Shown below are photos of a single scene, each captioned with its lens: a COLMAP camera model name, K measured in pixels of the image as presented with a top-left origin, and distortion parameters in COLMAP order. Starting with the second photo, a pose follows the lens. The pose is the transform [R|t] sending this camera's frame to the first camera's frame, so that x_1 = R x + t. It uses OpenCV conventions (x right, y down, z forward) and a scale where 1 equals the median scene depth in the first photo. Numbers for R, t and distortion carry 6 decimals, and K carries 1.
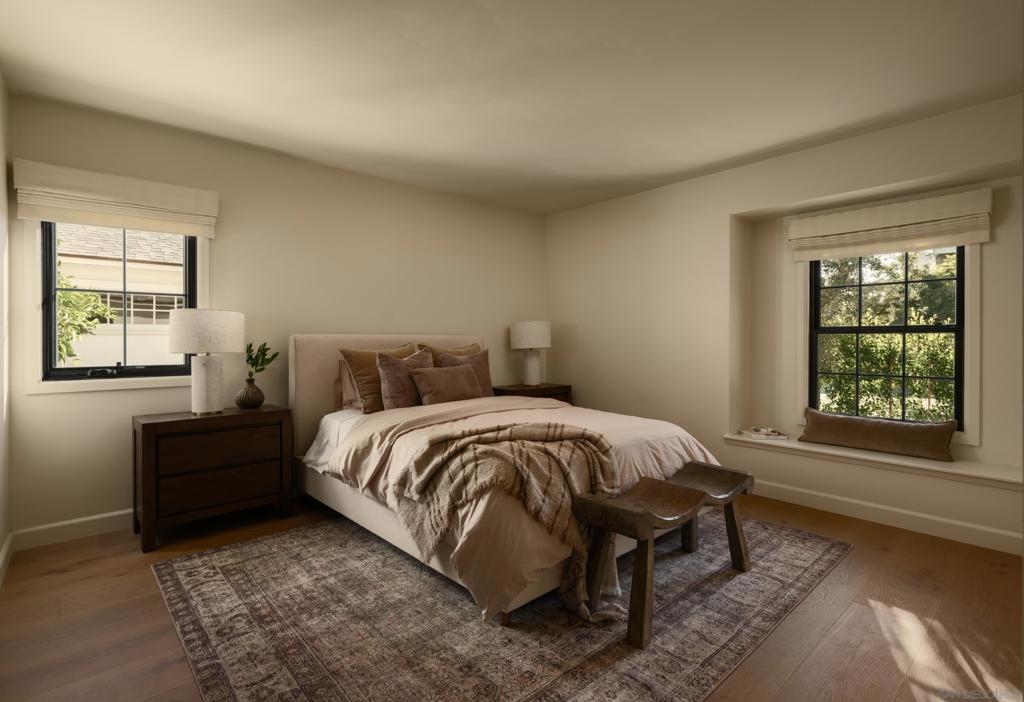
lens RADIAL K [[501.7, 0, 511.4], [0, 501.7, 347.0], [0, 0, 1]] dist [0.002745, 0.000453]
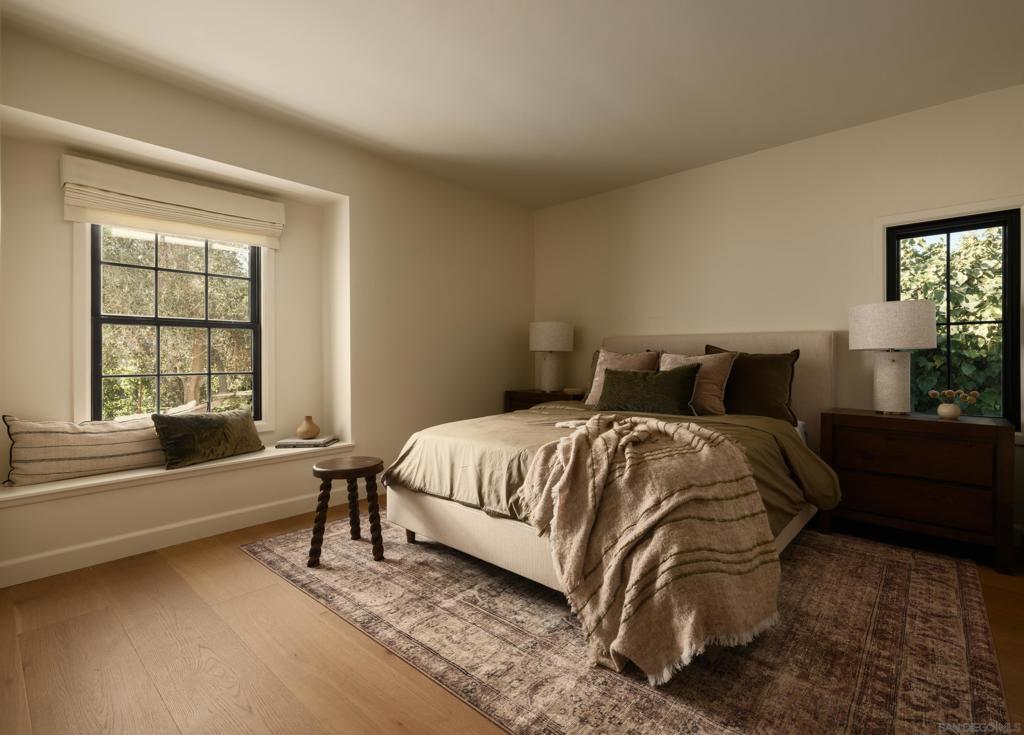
lens RADIAL K [[468.4, 0, 510.8], [0, 468.4, 366.4], [0, 0, 1]] dist [0.000420, -0.000289]
pose [[-0.108422, 0.002151, 0.994103, -1.195058], [0.023403, 0.999726, 0.000389, 0.042816], [-0.993829, 0.023307, -0.108443, 1.705270]]
